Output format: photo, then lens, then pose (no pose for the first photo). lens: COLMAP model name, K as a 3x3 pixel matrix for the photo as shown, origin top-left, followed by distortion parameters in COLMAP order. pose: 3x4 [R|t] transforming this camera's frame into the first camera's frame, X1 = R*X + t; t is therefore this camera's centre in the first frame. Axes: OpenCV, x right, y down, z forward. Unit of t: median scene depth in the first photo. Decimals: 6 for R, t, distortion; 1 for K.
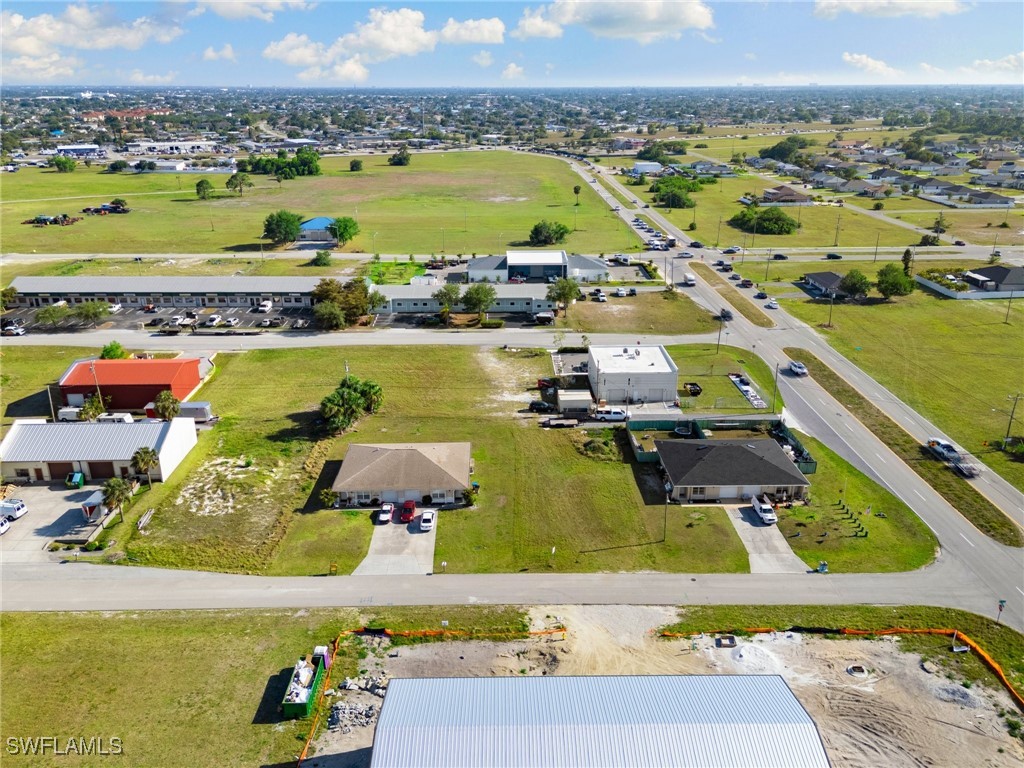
lens RADIAL K [[795.0, 0, 512.0], [0, 795.0, 384.0], [0, 0, 1]] dist [0.078089, -0.081701]
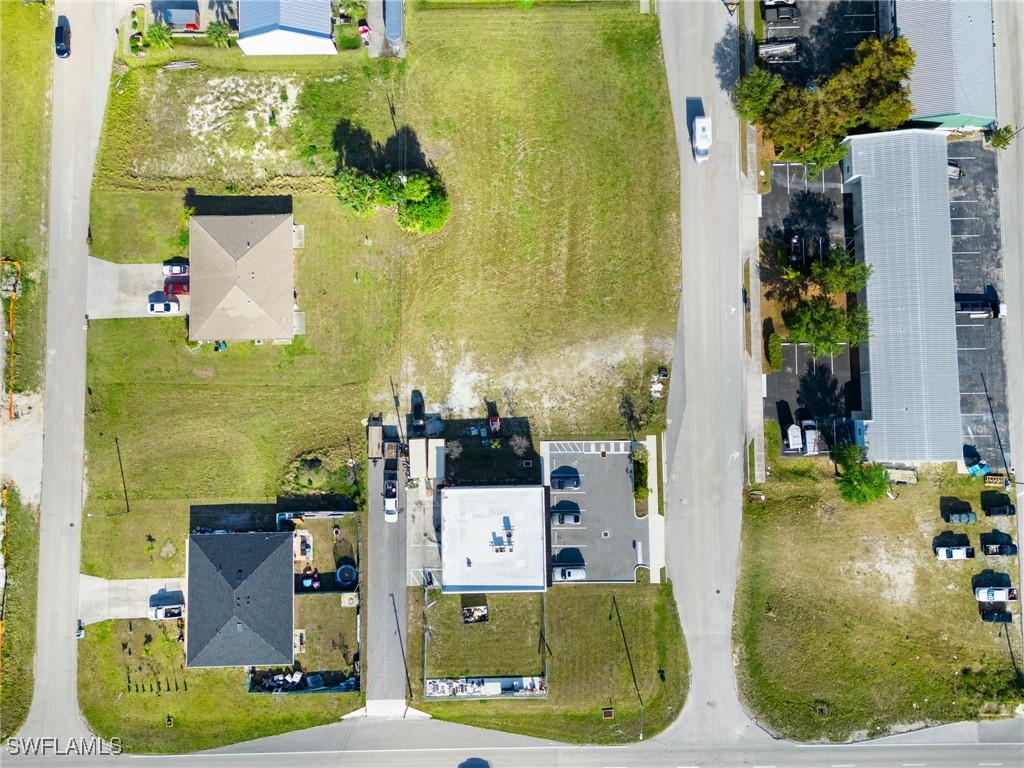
lens RADIAL K [[795.0, 0, 512.0], [0, 795.0, 384.0], [0, 0, 1]] dist [0.078089, -0.081701]
pose [[-0.005312, 0.997996, -0.063058, 0.038662], [-0.342794, 0.057420, 0.937654, -0.572972], [0.939396, 0.026597, 0.341802, 0.577030]]
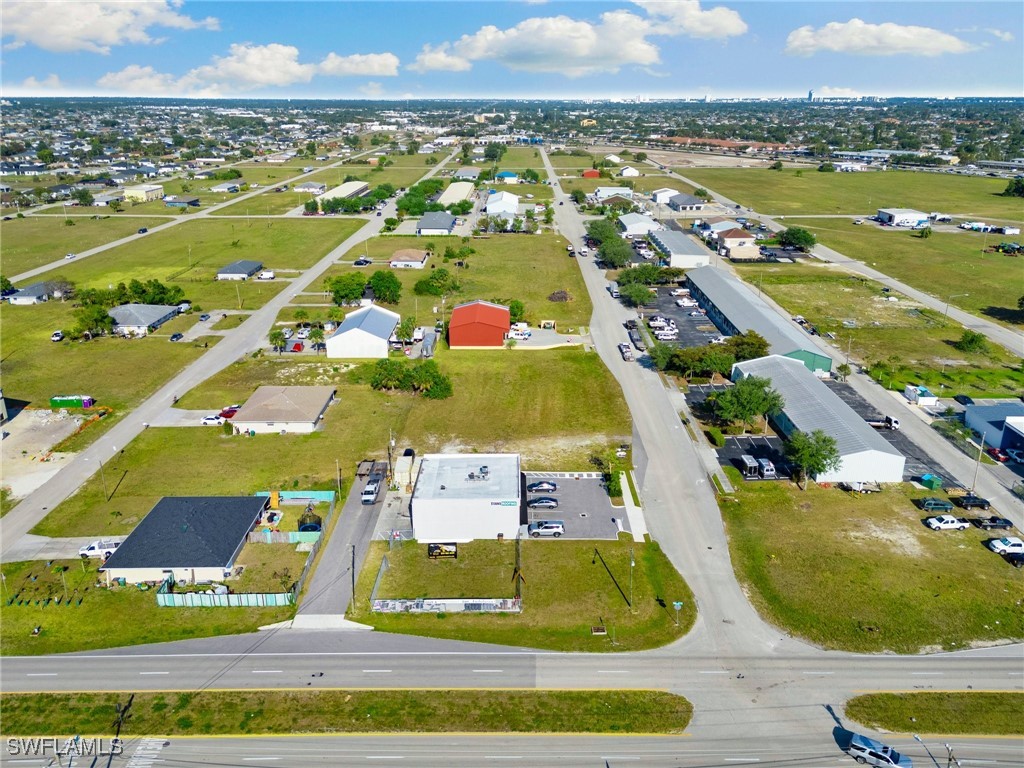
lens RADIAL K [[795.0, 0, 512.0], [0, 795.0, 384.0], [0, 0, 1]] dist [0.078089, -0.081701]
pose [[-0.023838, 0.339365, -0.940353, 0.635706], [-0.350393, 0.878116, 0.325787, -0.283702], [0.936299, 0.337260, 0.097978, 0.712966]]
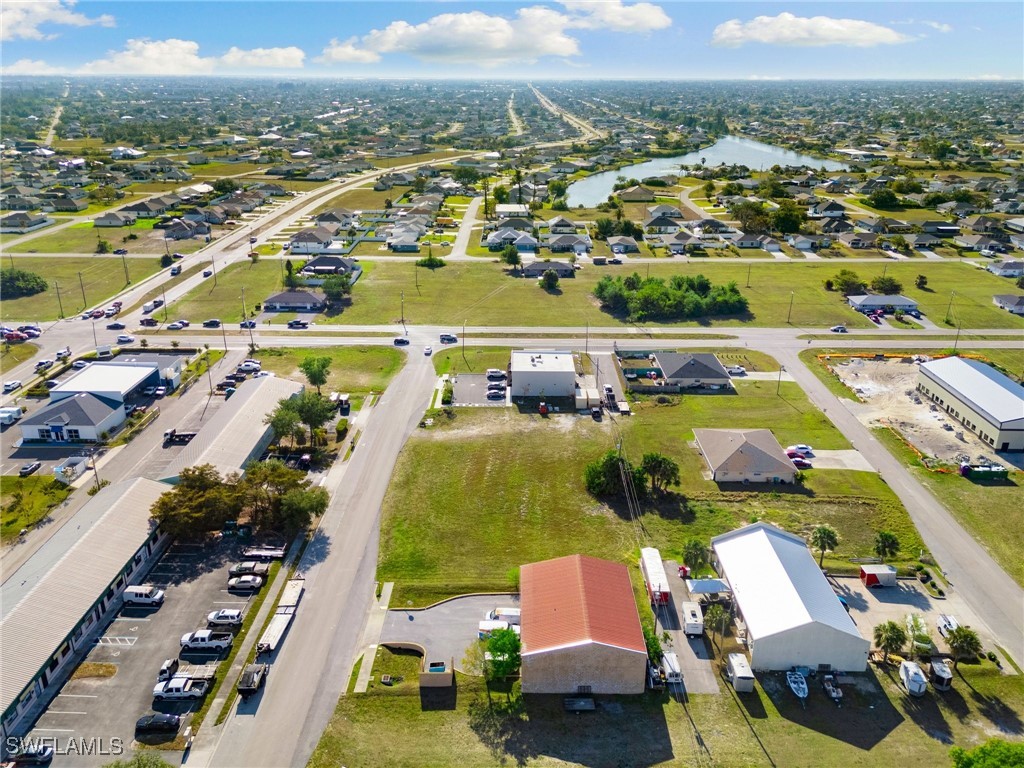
lens RADIAL K [[795.0, 0, 512.0], [0, 795.0, 384.0], [0, 0, 1]] dist [0.078089, -0.081701]
pose [[0.029418, -0.358663, 0.933004, -0.785789], [0.345763, 0.879436, 0.327168, -0.325443], [-0.937860, 0.312974, 0.149883, 0.663129]]
